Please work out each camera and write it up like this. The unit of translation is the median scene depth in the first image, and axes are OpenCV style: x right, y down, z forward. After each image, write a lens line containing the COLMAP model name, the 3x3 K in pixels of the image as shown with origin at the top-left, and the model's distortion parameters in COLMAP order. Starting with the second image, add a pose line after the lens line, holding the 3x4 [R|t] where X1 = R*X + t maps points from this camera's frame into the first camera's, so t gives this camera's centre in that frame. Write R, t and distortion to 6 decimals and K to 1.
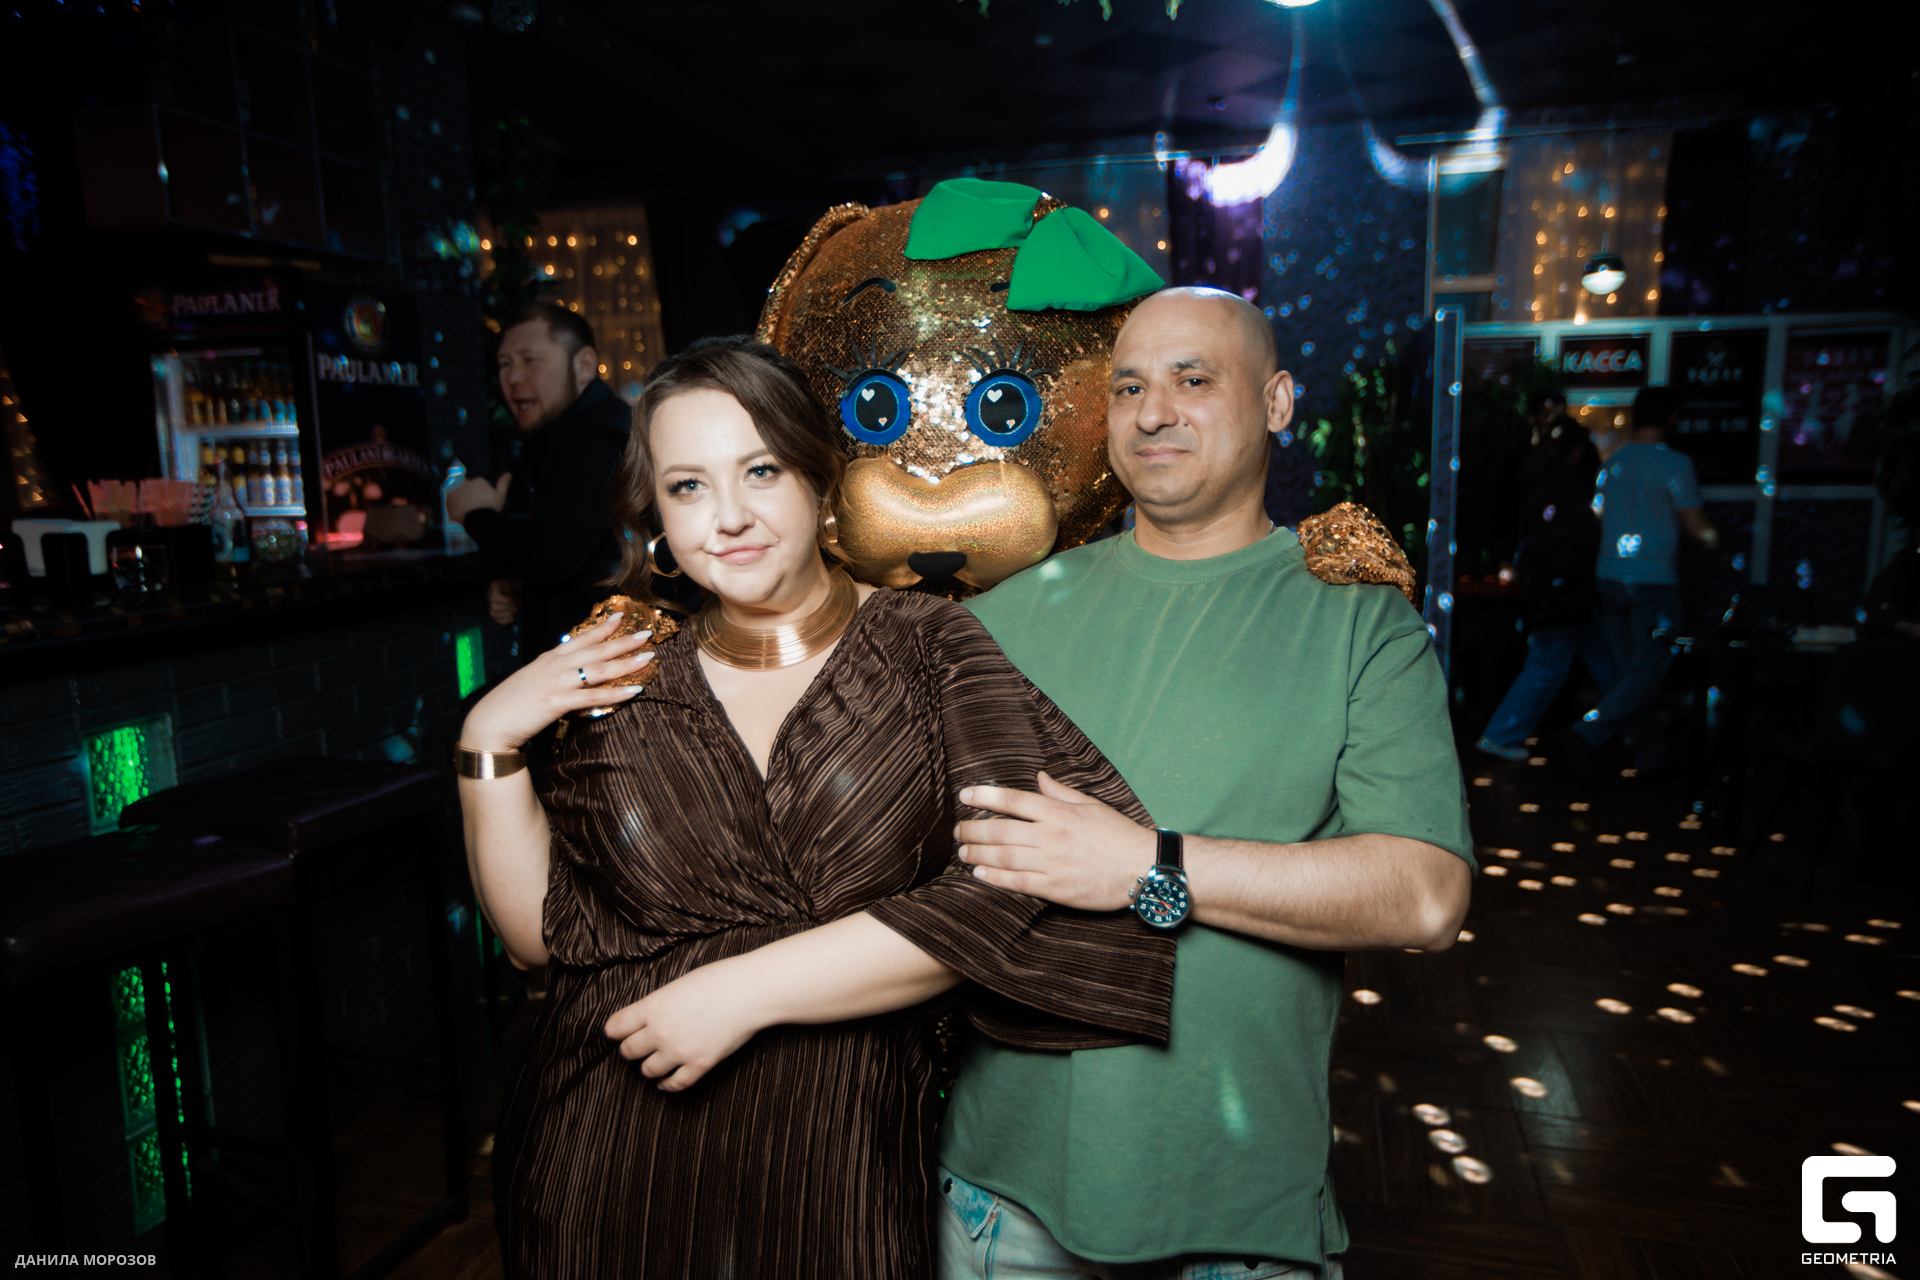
lens RADIAL K [[1266.6, 0, 962.4], [0, 1266.6, 649.5], [0, 0, 1]] dist [-0.002422, -0.003459]
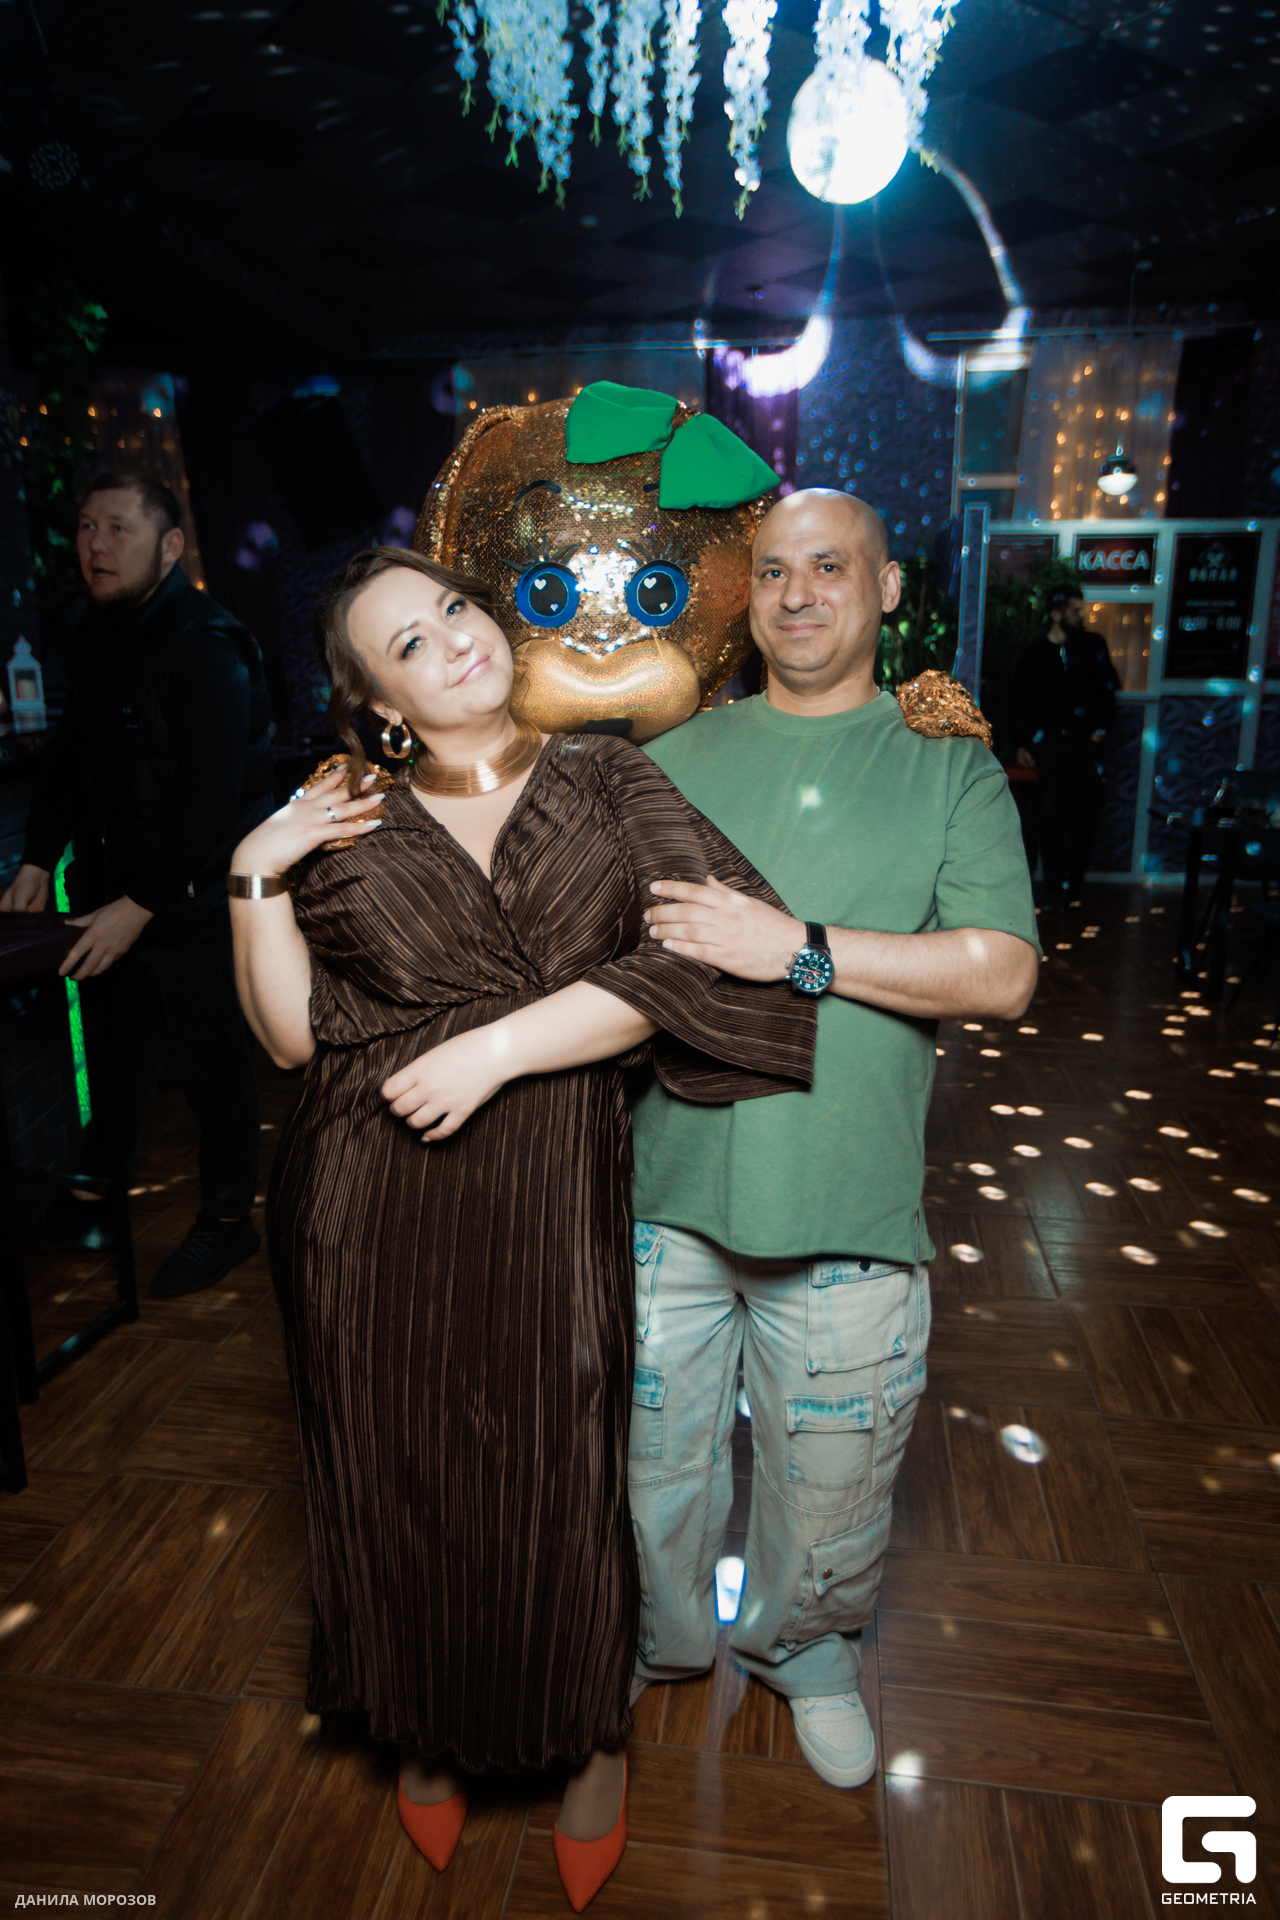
lens RADIAL K [[1266.6, 0, 633.2], [0, 1266.6, 964.2], [0, 0, 1]] dist [-0.002422, -0.003459]
pose [[0.993312, -0.021083, 0.113520, -0.138213], [0.010677, 0.995747, 0.091505, 0.051311], [-0.114967, -0.089681, 0.989313, -0.211757]]
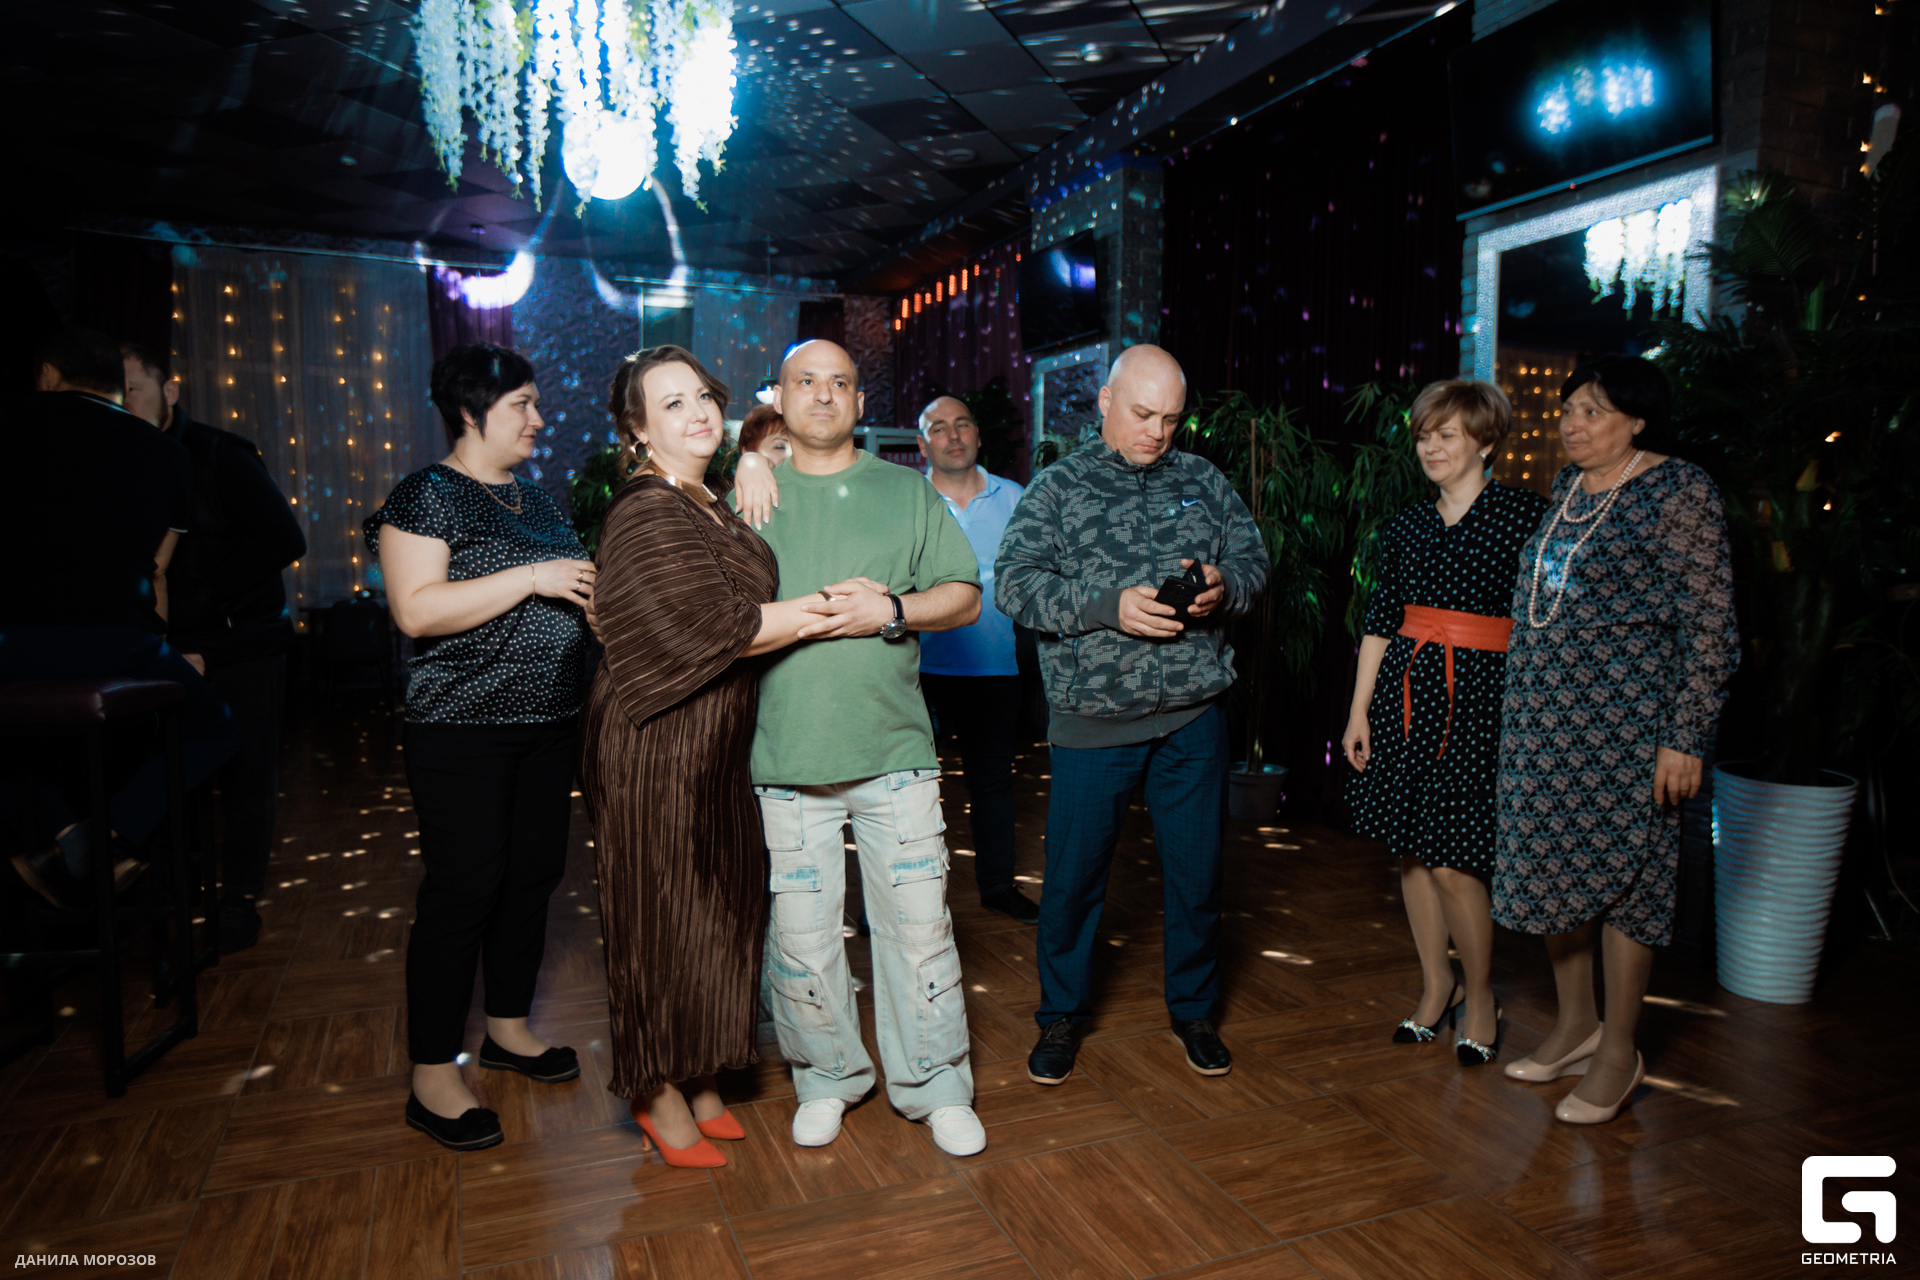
lens RADIAL K [[1271.1, 0, 959.4], [0, 1271.1, 637.1], [0, 0, 1]] dist [-0.002736, -0.000954]
pose [[0.789214, -0.031675, 0.613300, -1.331108], [0.081840, 0.995186, -0.053917, 0.490585], [-0.608640, 0.092744, 0.788007, -1.552050]]
